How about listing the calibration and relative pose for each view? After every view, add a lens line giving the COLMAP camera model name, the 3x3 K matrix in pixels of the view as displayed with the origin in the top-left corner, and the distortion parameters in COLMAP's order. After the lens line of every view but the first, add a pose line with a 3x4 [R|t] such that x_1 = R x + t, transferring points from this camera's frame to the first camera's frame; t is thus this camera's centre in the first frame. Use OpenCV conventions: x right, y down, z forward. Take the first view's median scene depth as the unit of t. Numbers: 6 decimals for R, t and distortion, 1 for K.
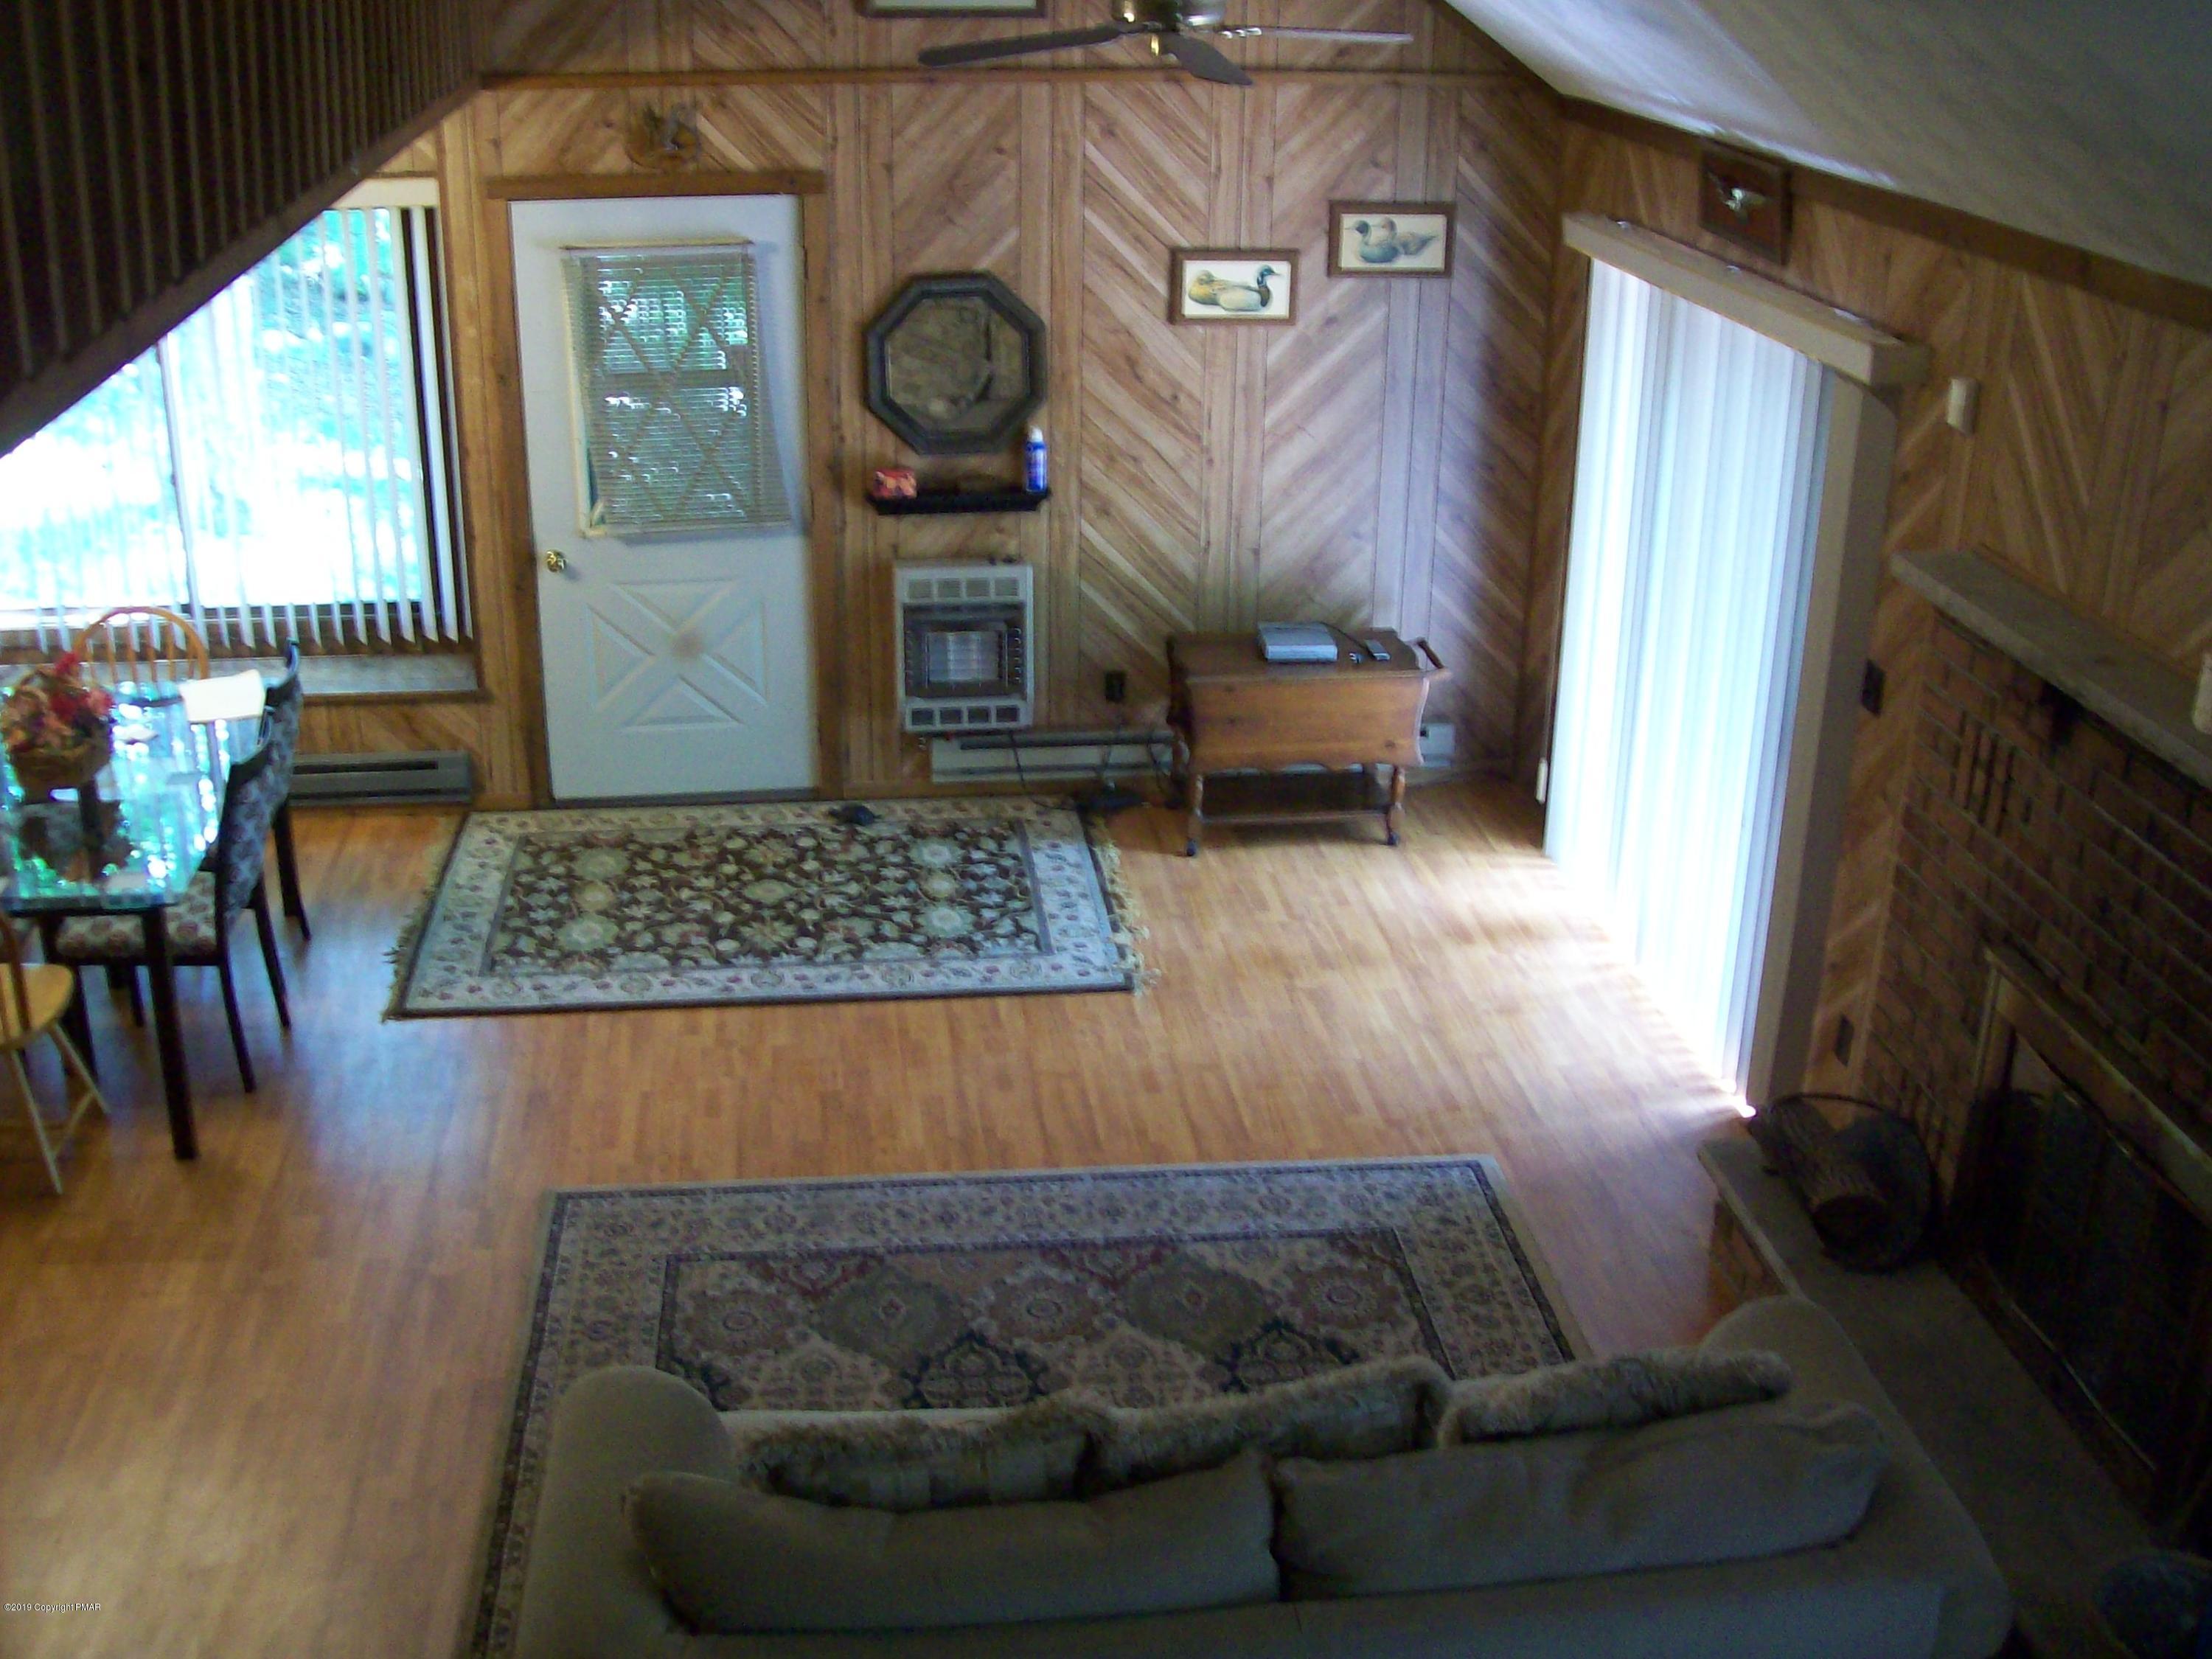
lens RADIAL K [[2352.2, 0, 1088.5], [0, 2352.2, 847.1], [0, 0, 1]] dist [-0.181038, 0.135697]
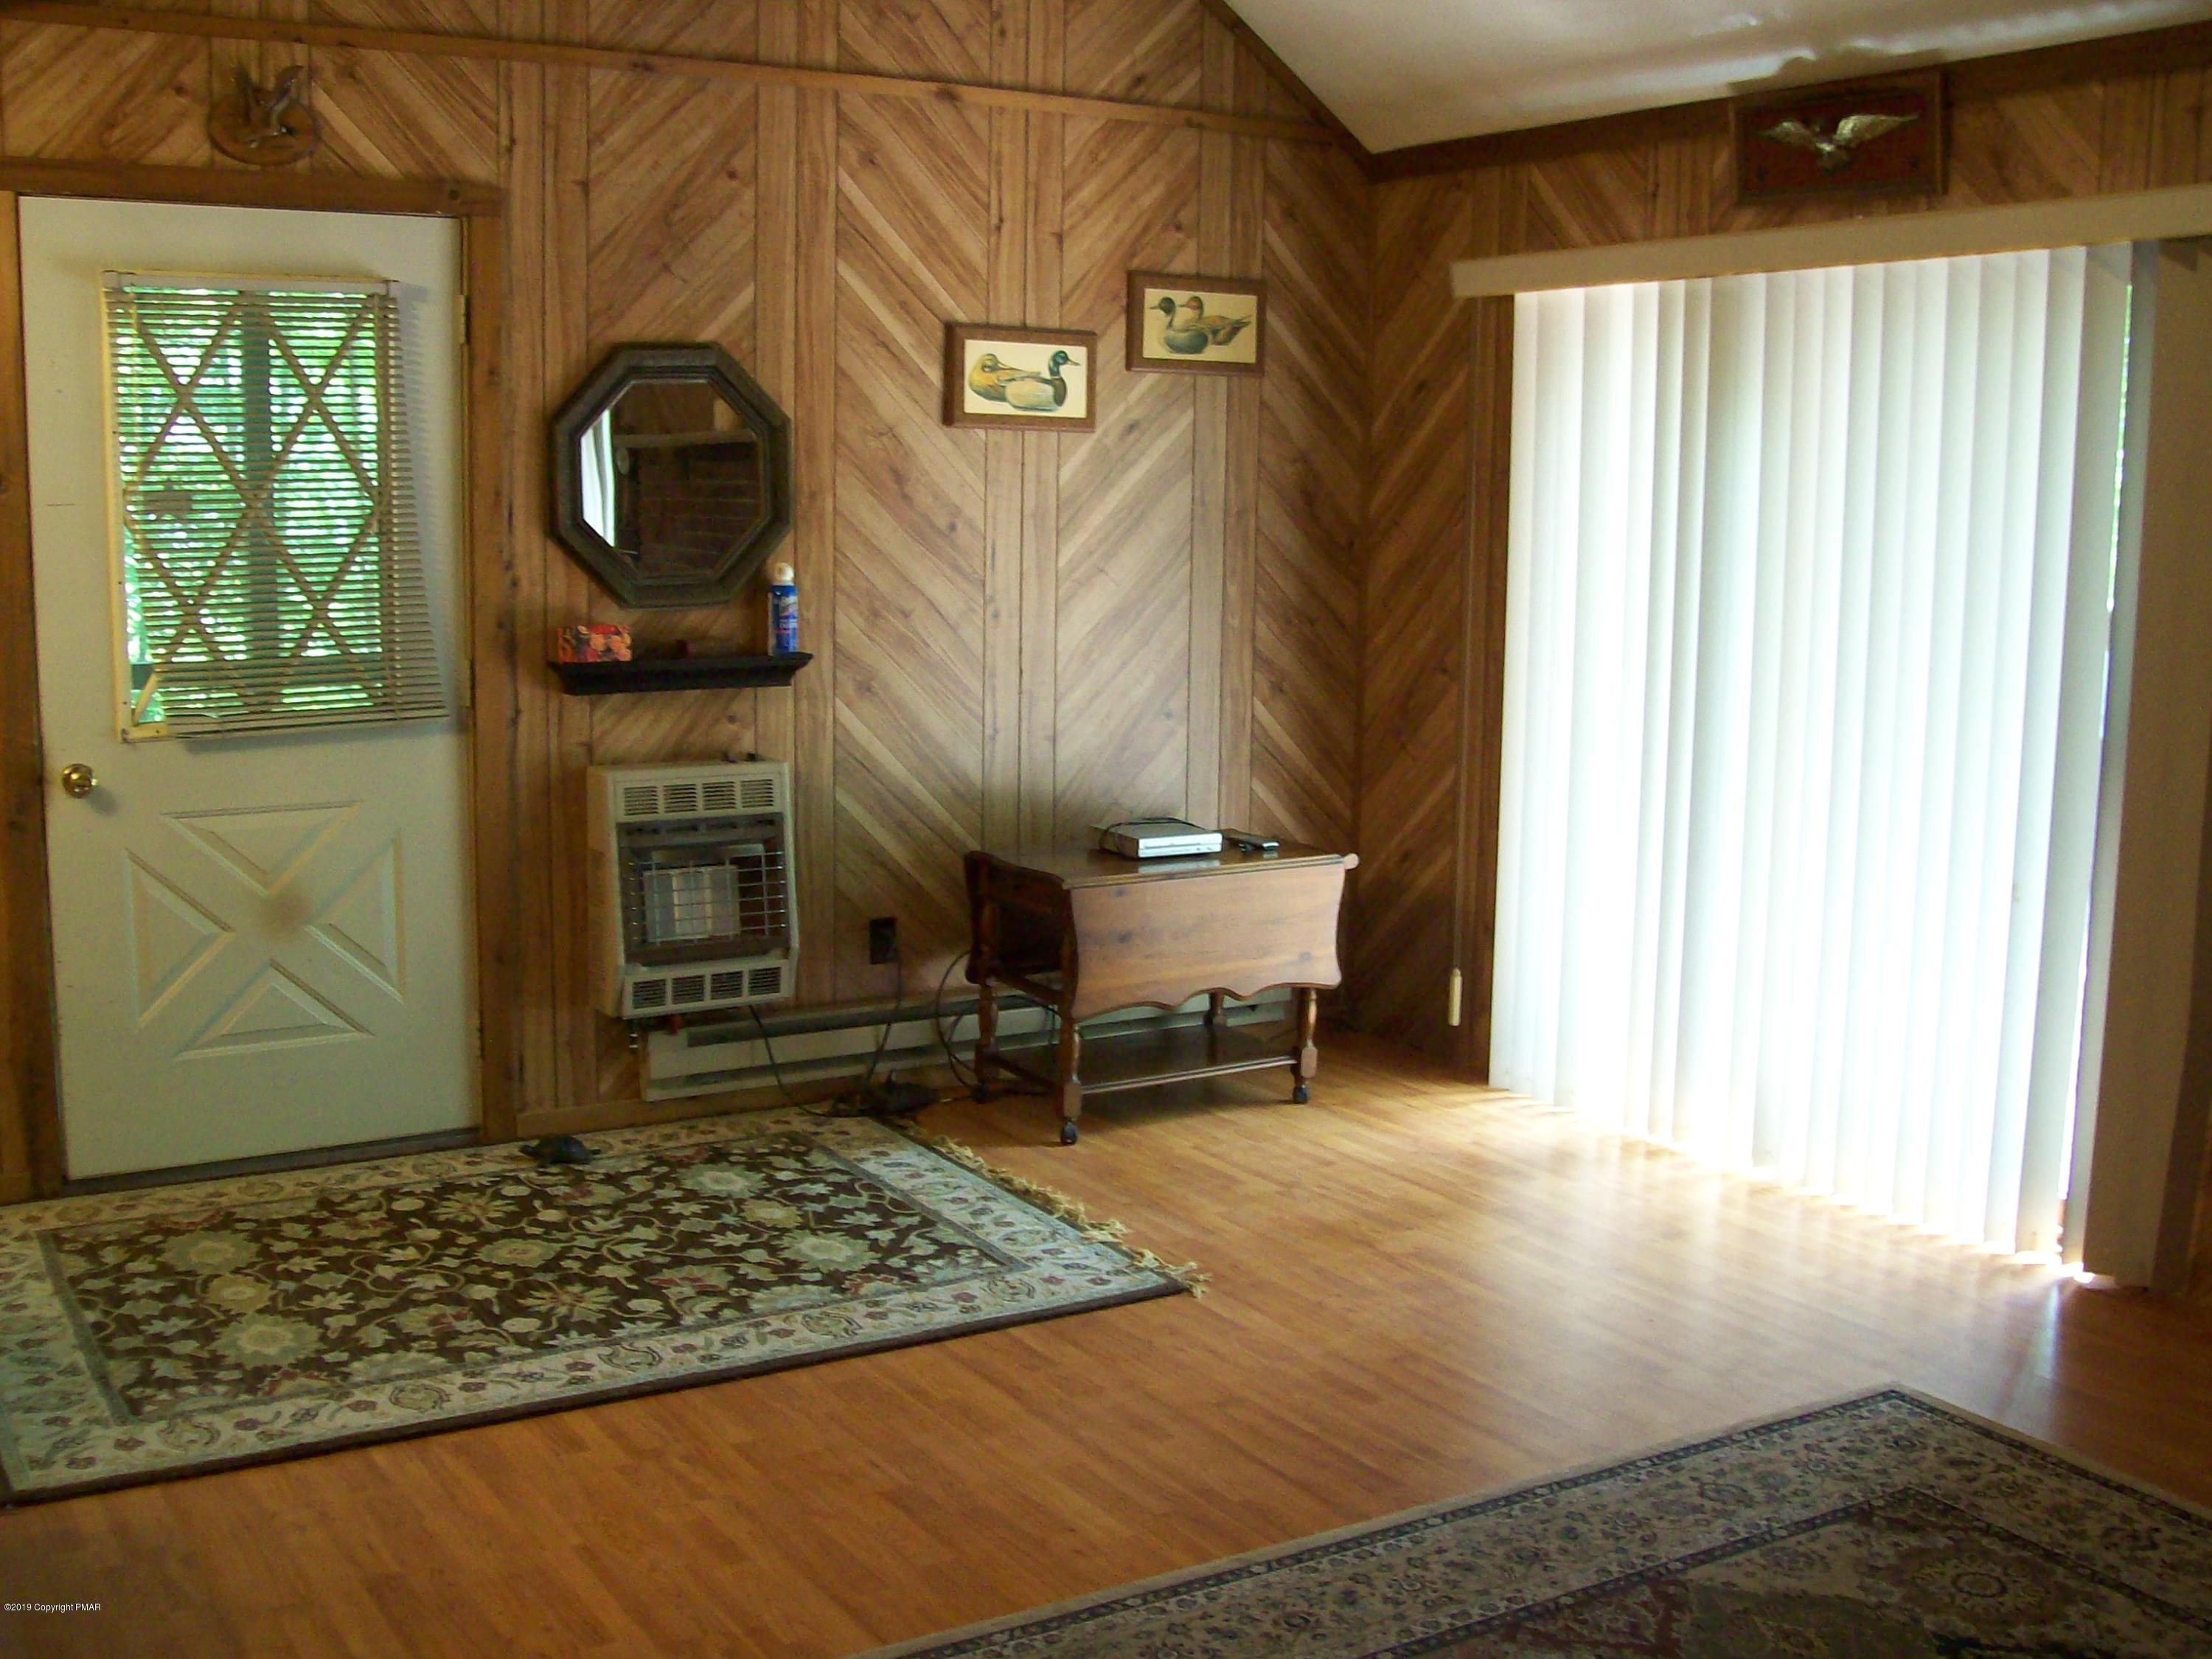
lens RADIAL K [[2352.2, 0, 1088.5], [0, 2352.2, 847.1], [0, 0, 1]] dist [-0.181038, 0.135697]
pose [[0.907635, -0.063567, 0.414919, -0.245841], [0.159303, 0.966680, -0.200378, 0.061919], [-0.388357, 0.247968, 0.887519, 0.368096]]
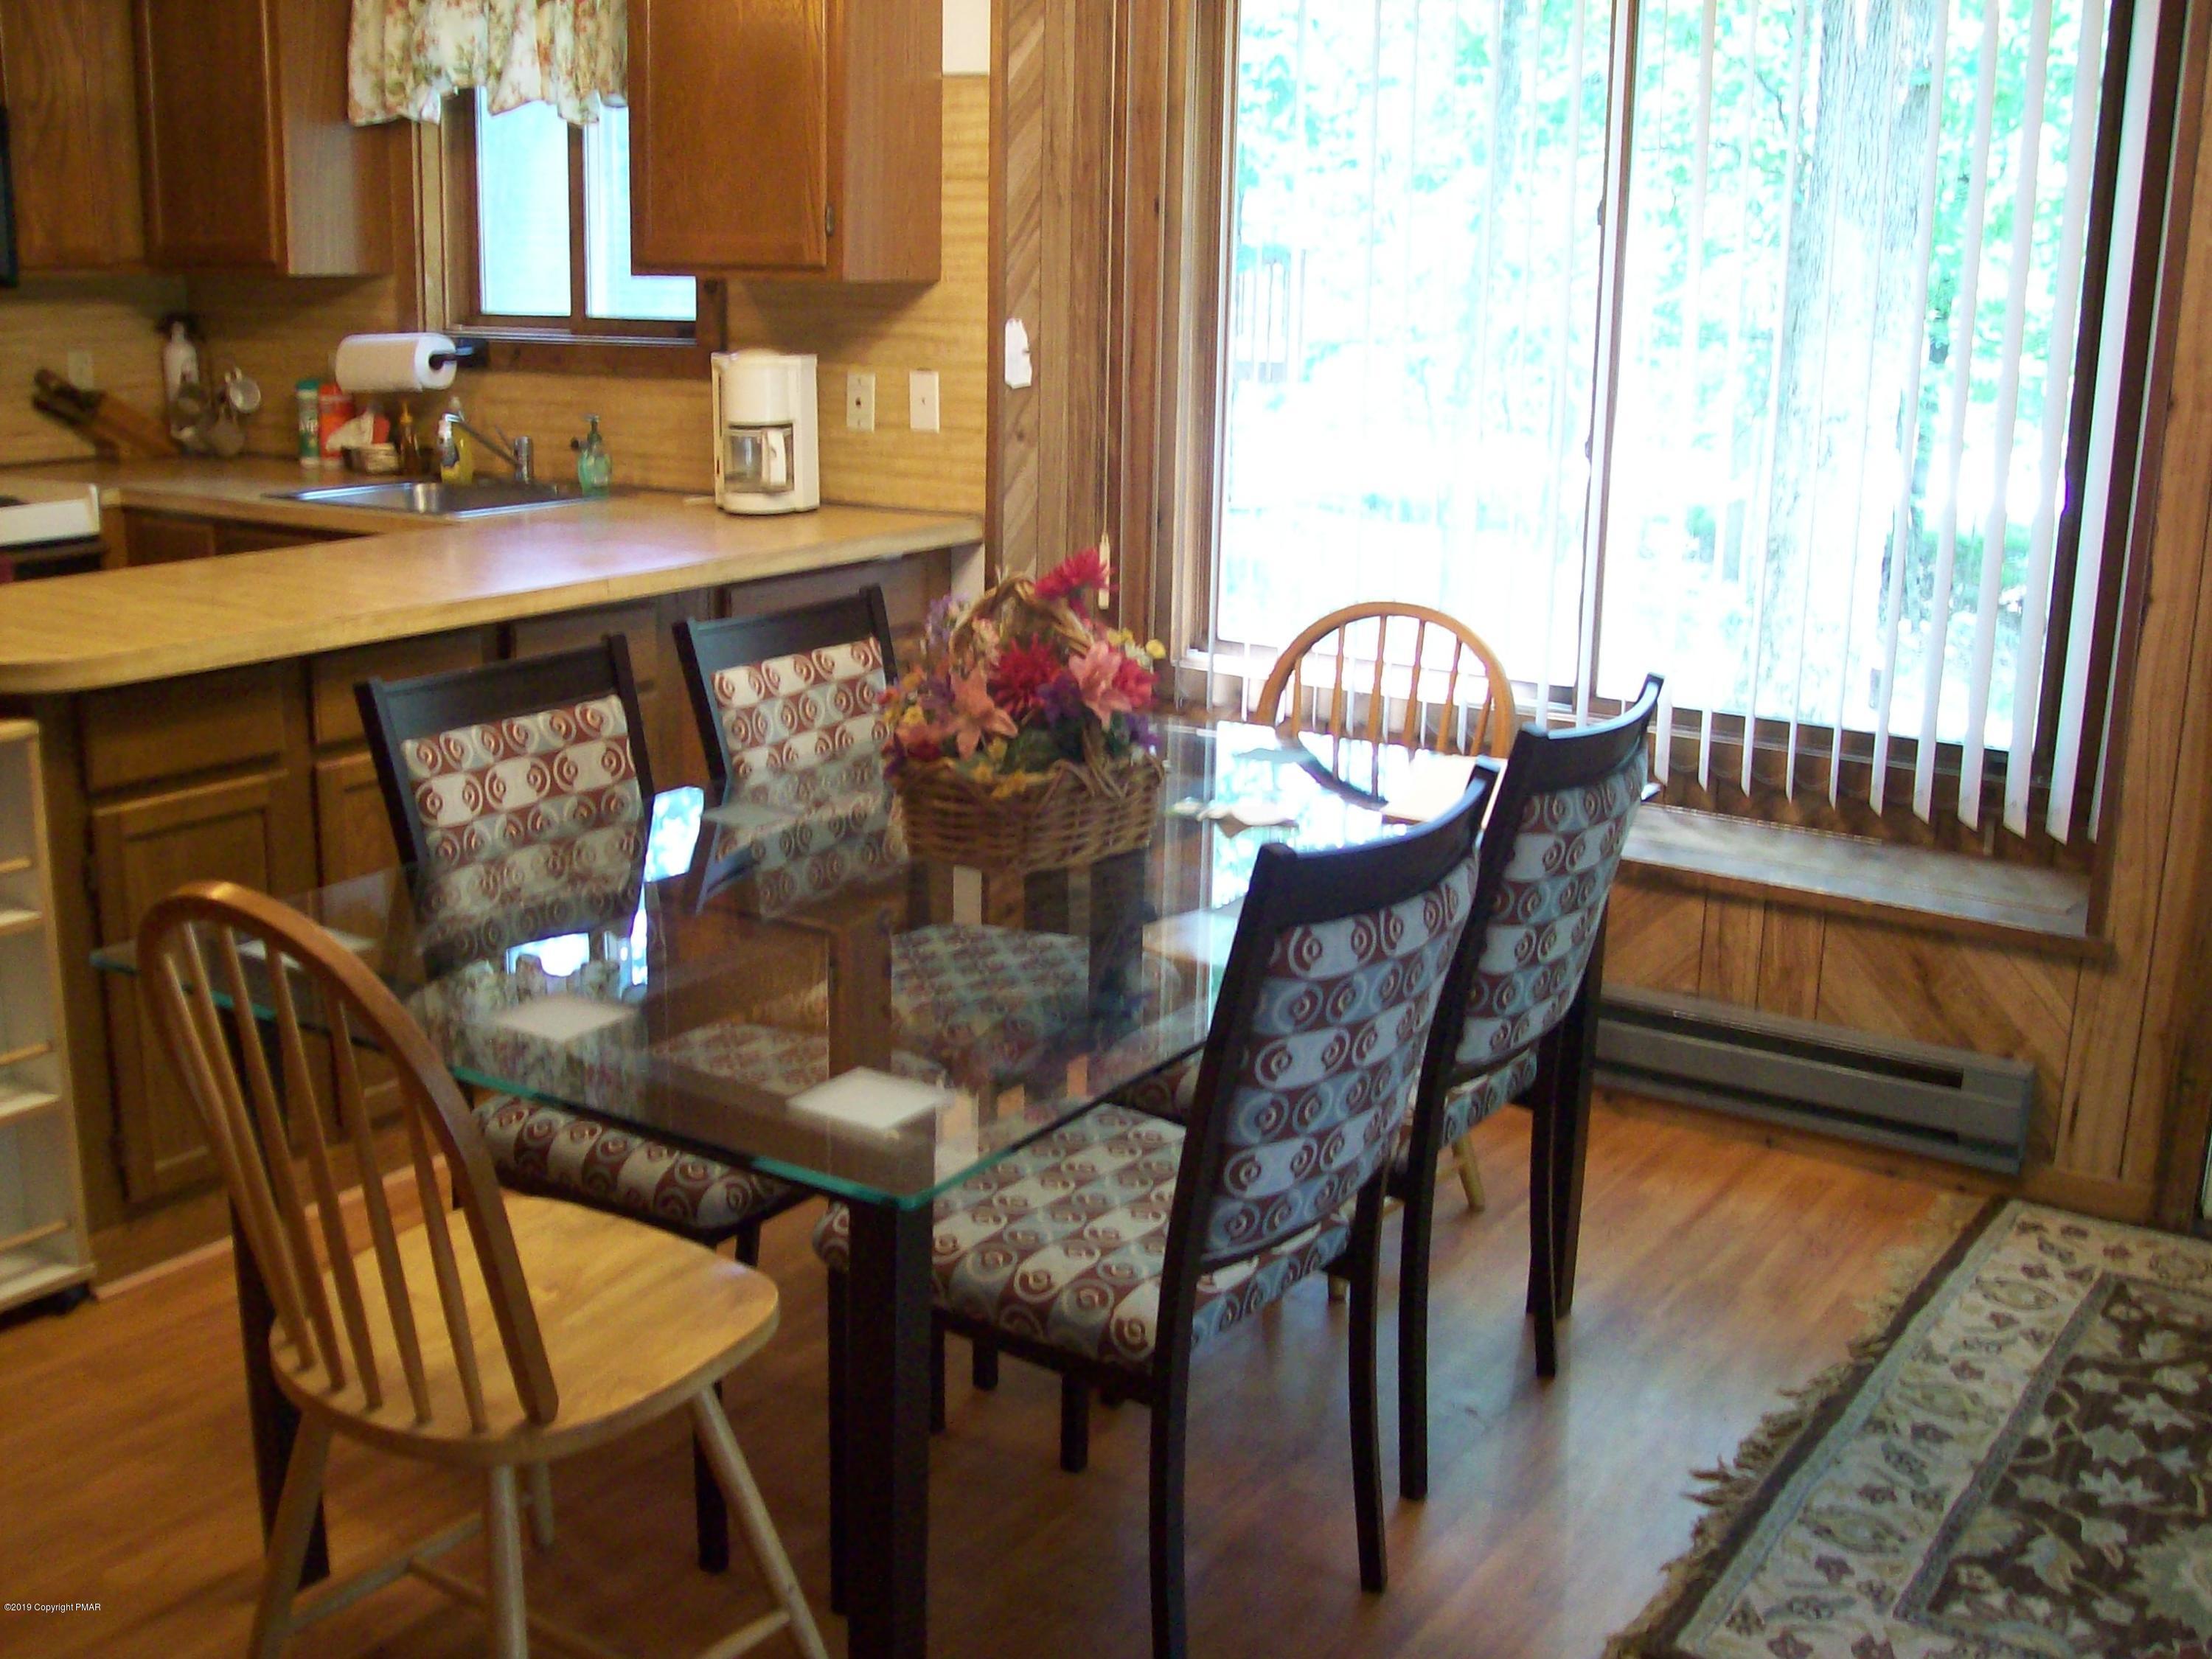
lens RADIAL K [[2352.2, 0, 1088.5], [0, 2352.2, 847.1], [0, 0, 1]] dist [-0.181038, 0.135697]
pose [[0.756434, 0.161955, -0.633702, -0.137405], [-0.261071, 0.963095, -0.065496, -0.004839], [0.599708, 0.214985, 0.770800, 0.563137]]
